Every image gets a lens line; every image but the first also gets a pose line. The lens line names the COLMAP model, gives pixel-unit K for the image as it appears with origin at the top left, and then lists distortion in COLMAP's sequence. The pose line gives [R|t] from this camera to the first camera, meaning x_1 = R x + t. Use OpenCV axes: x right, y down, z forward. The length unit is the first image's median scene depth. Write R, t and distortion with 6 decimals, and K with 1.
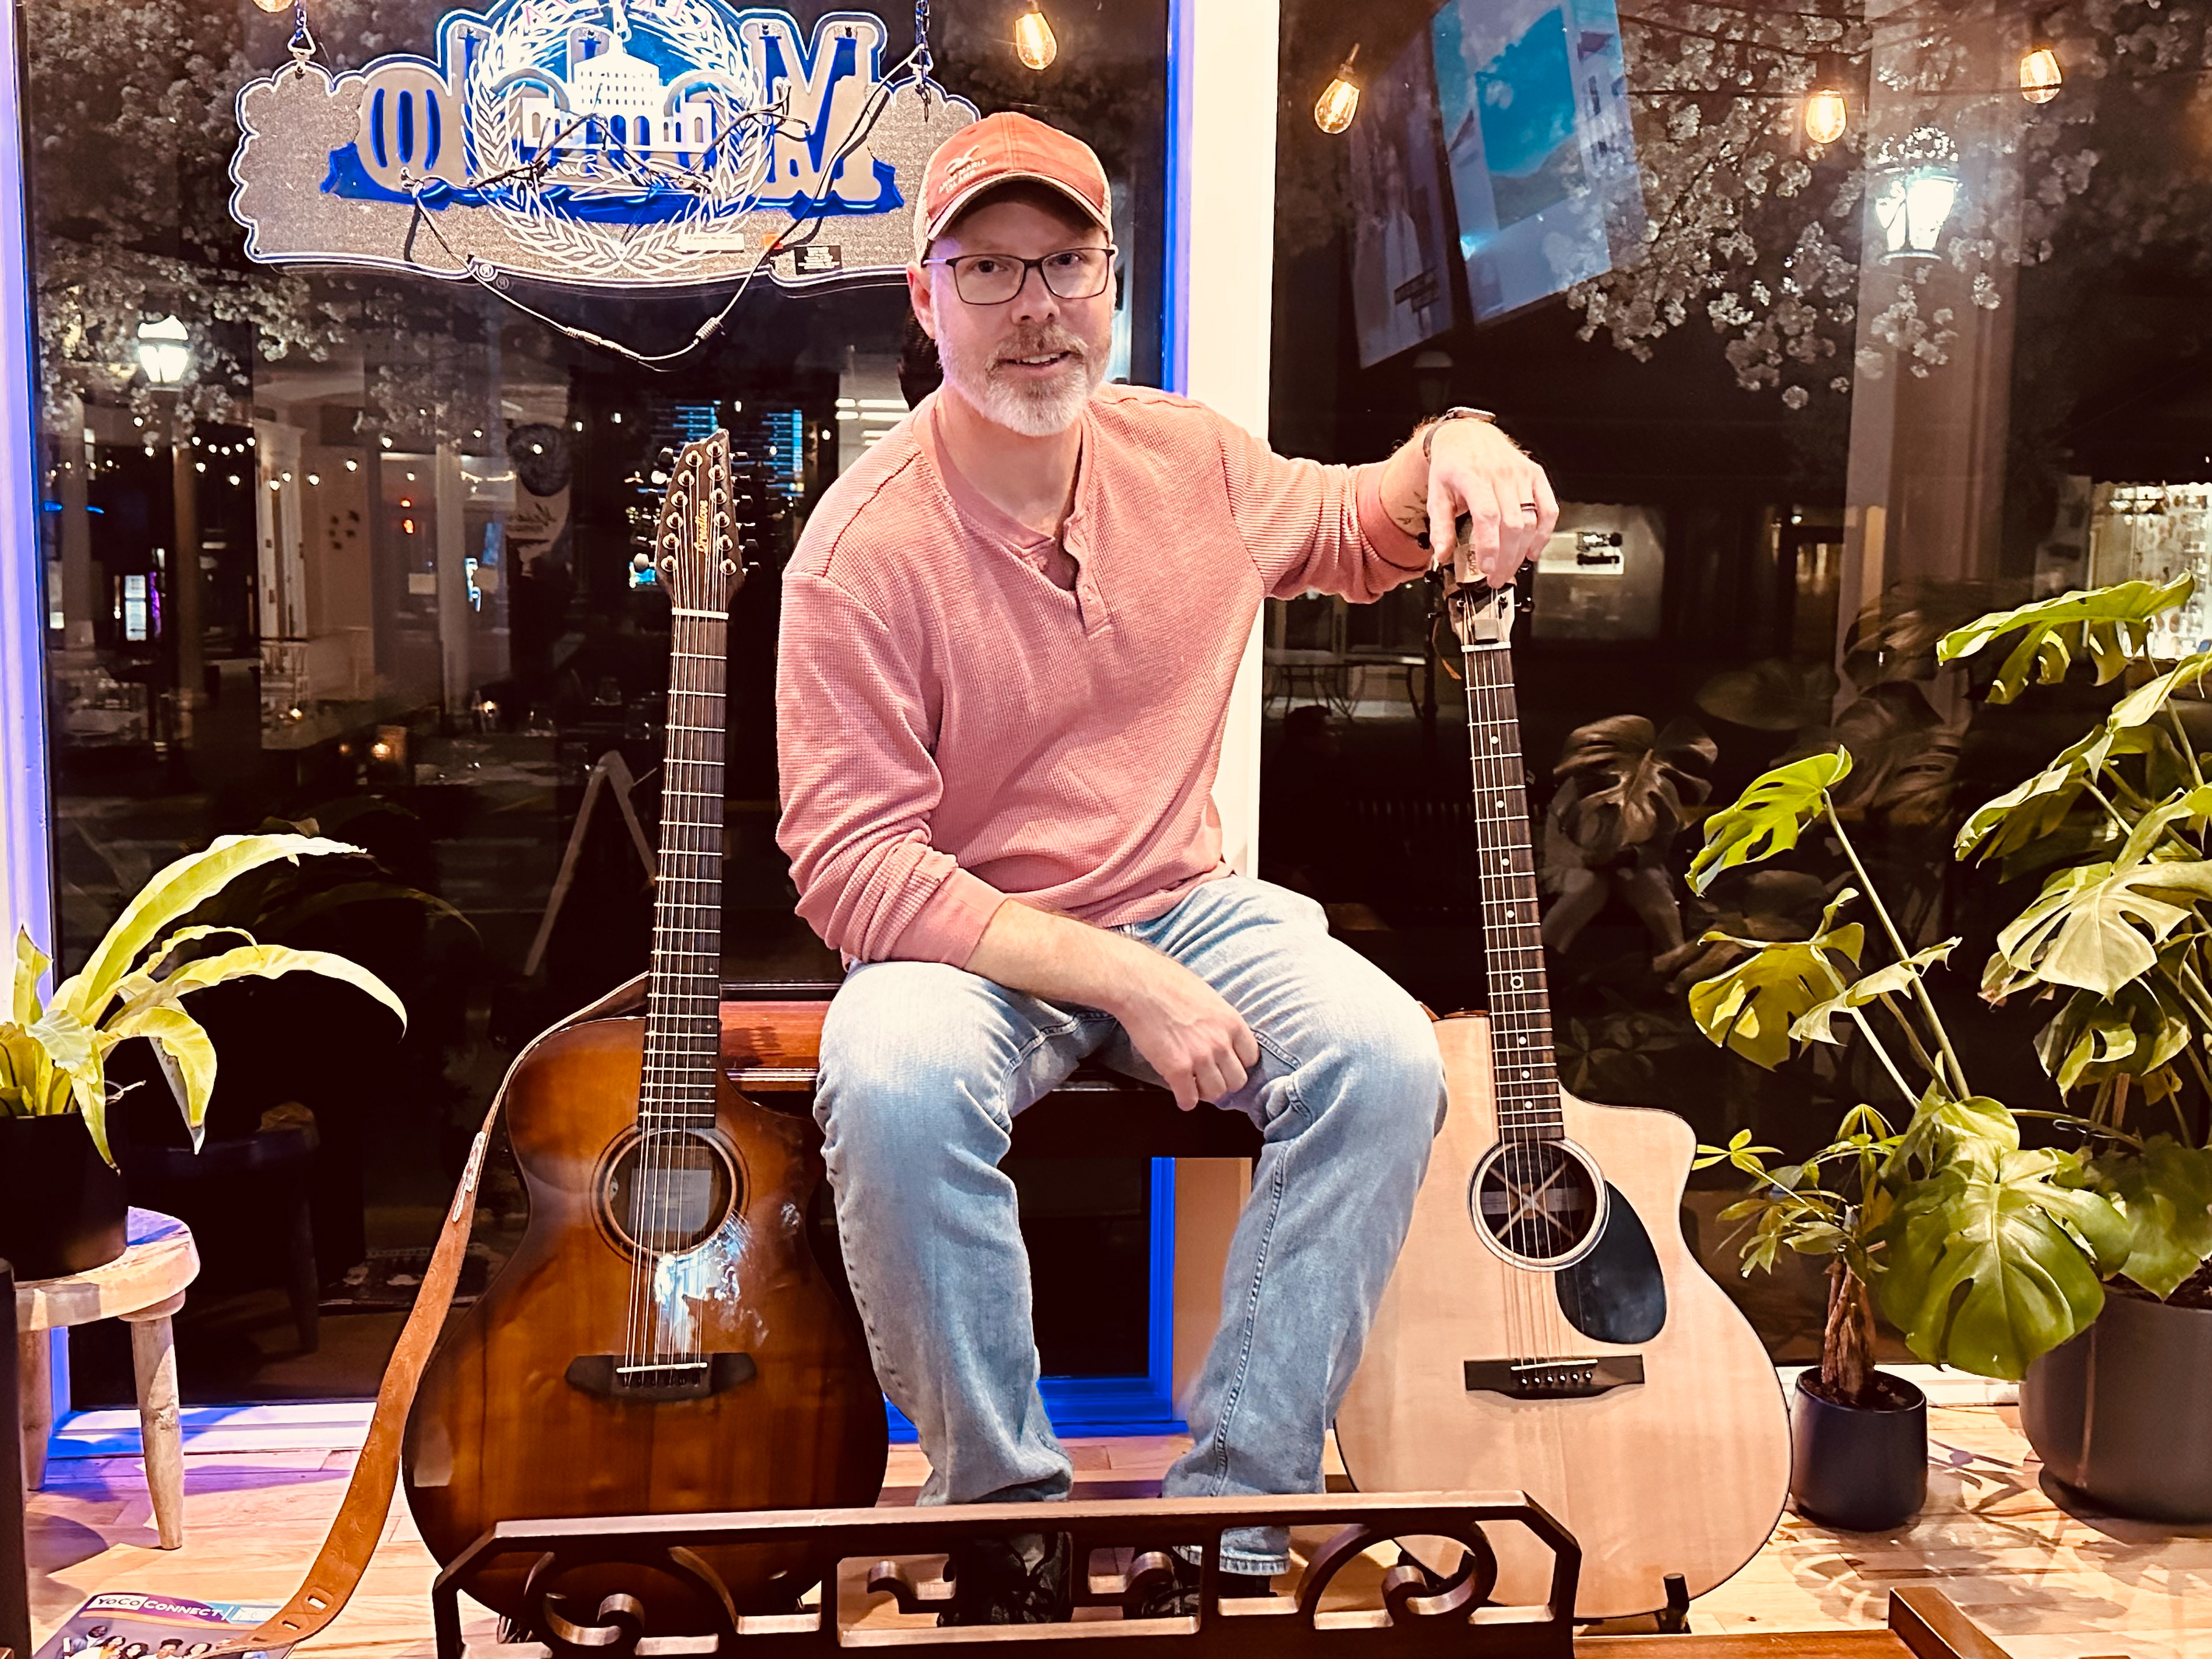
lens RADIAL K [[2190.7, 0, 1096.2], [0, 2190.7, 785.9], [0, 0, 1]] dist [0.008043, 0.000000]
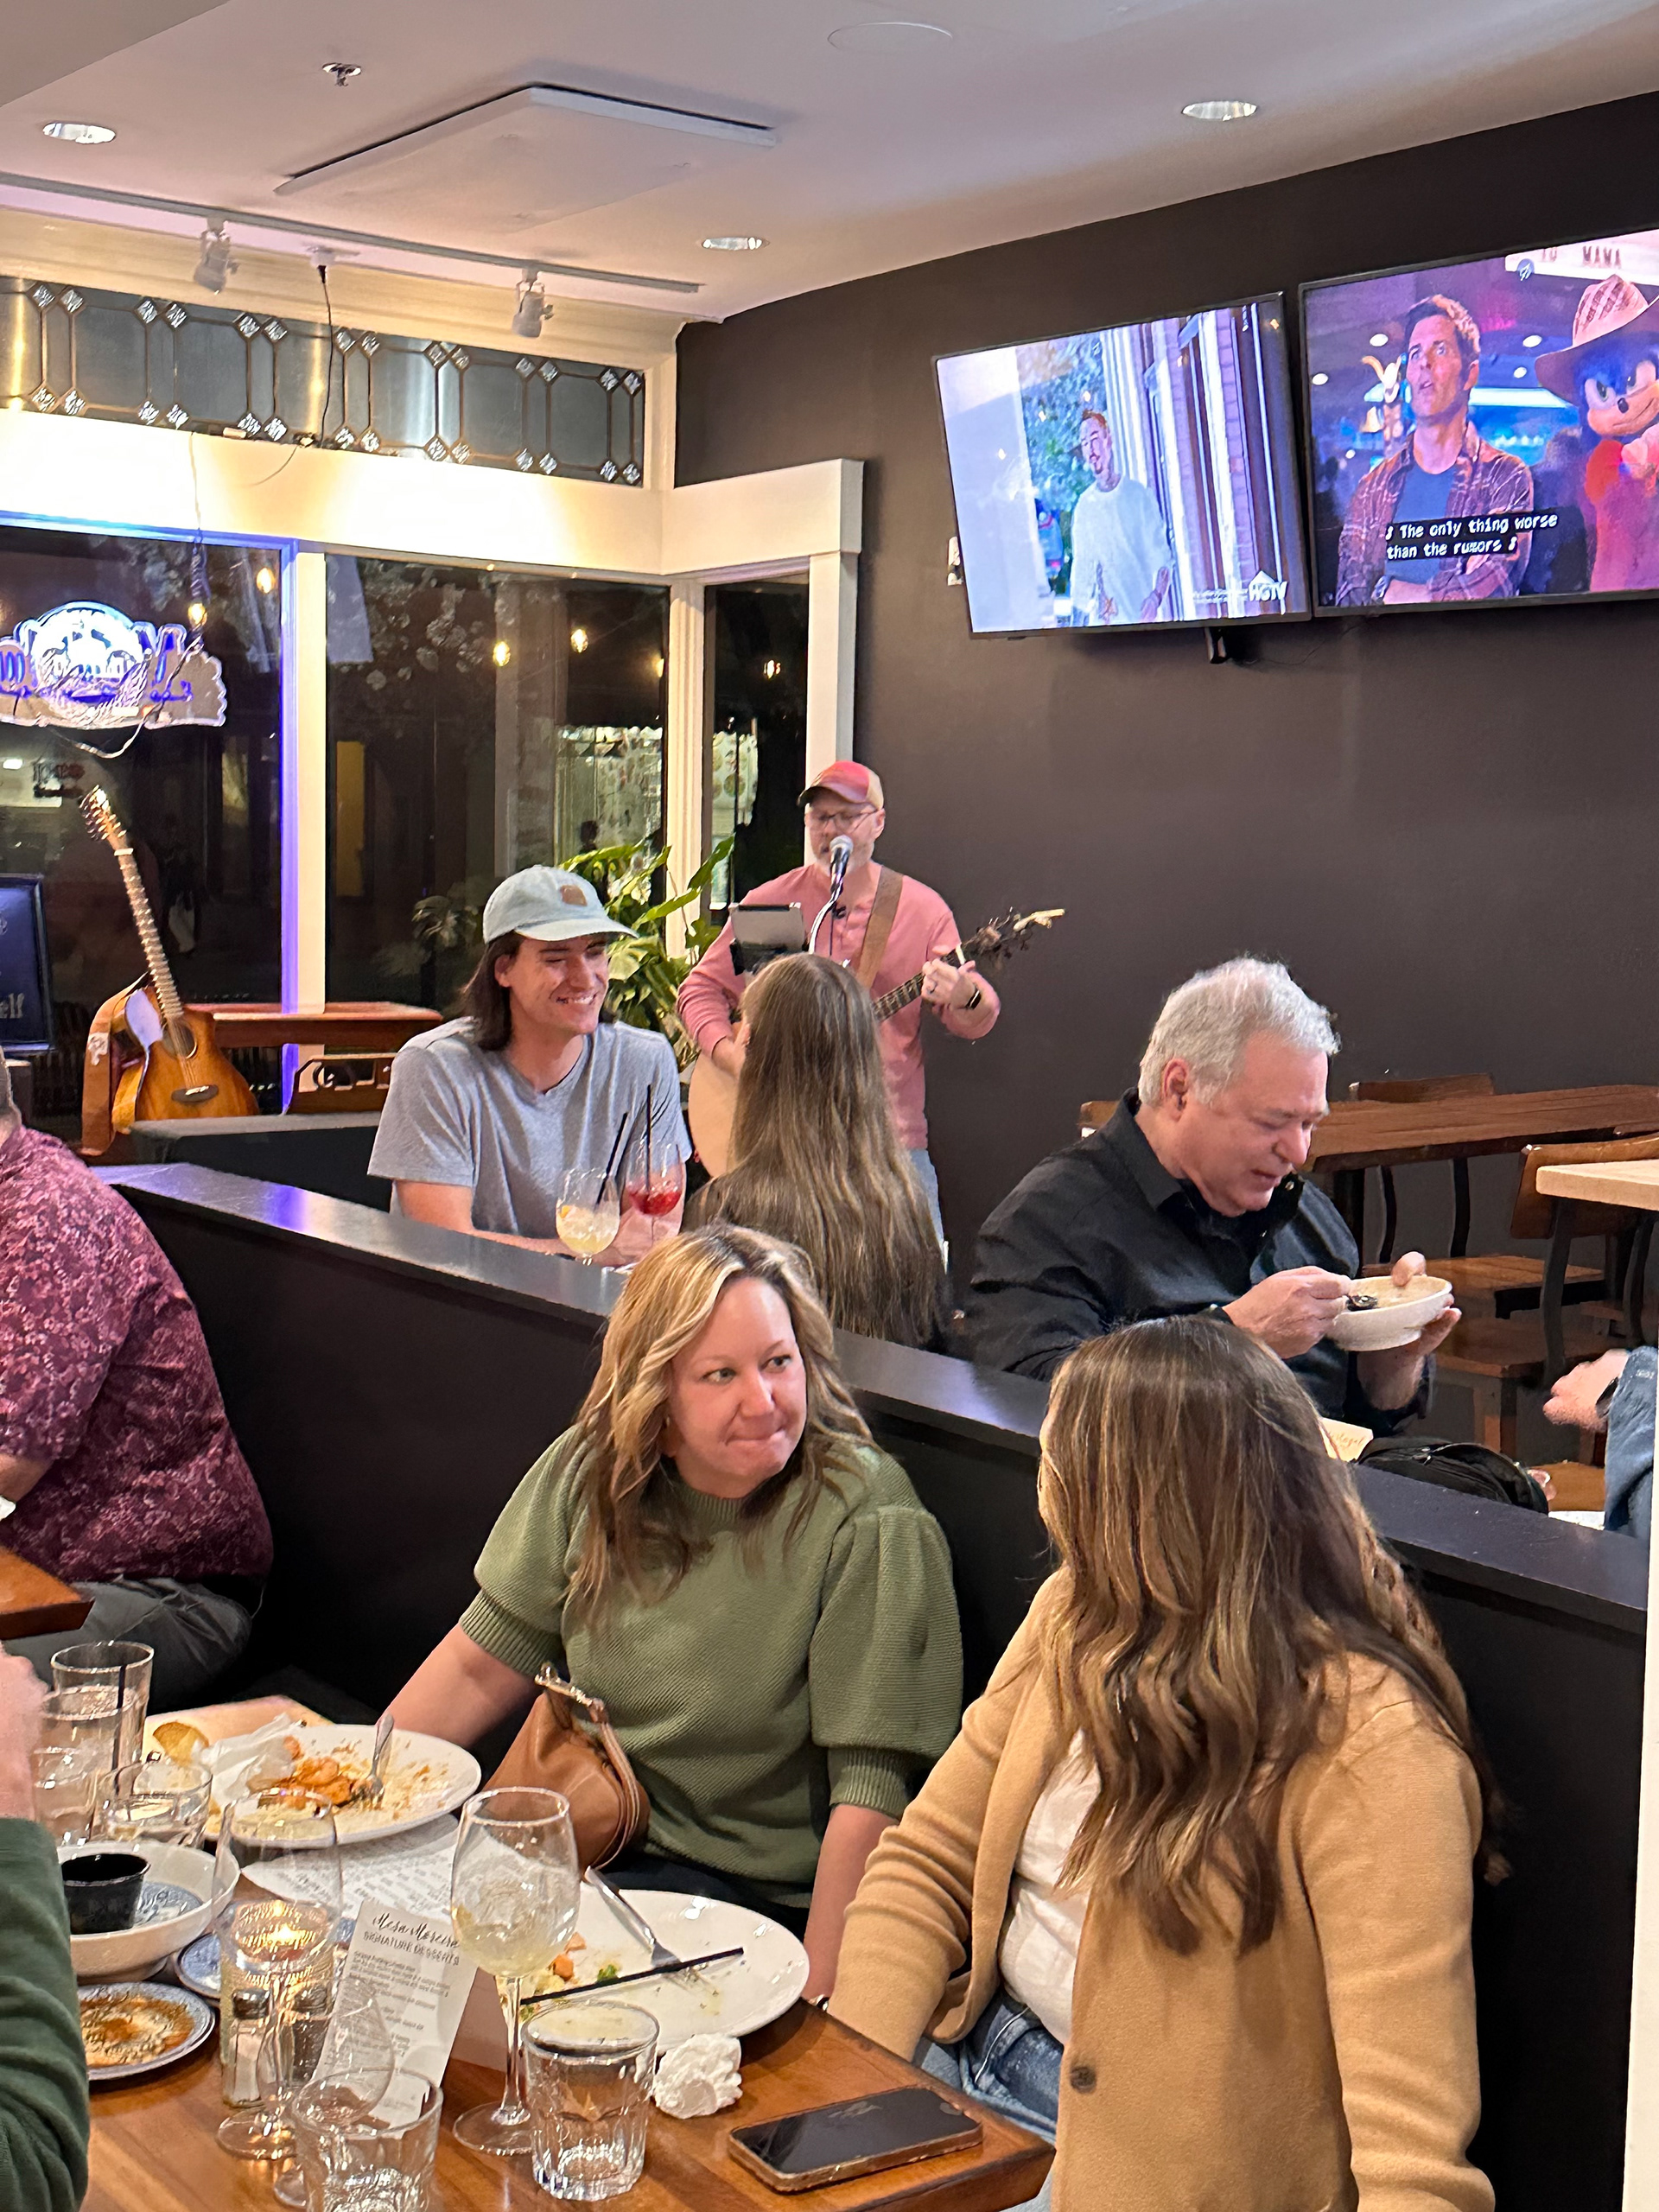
lens RADIAL K [[2969.1, 0, 828.0], [0, 2969.1, 1105.5], [0, 0, 1]] dist [-0.021648, 0.000000]
pose [[0.867869, -0.045301, 0.494723, -1.396515], [0.043620, 0.998936, 0.014950, 0.231326], [-0.494874, 0.008605, 0.868922, -2.830217]]
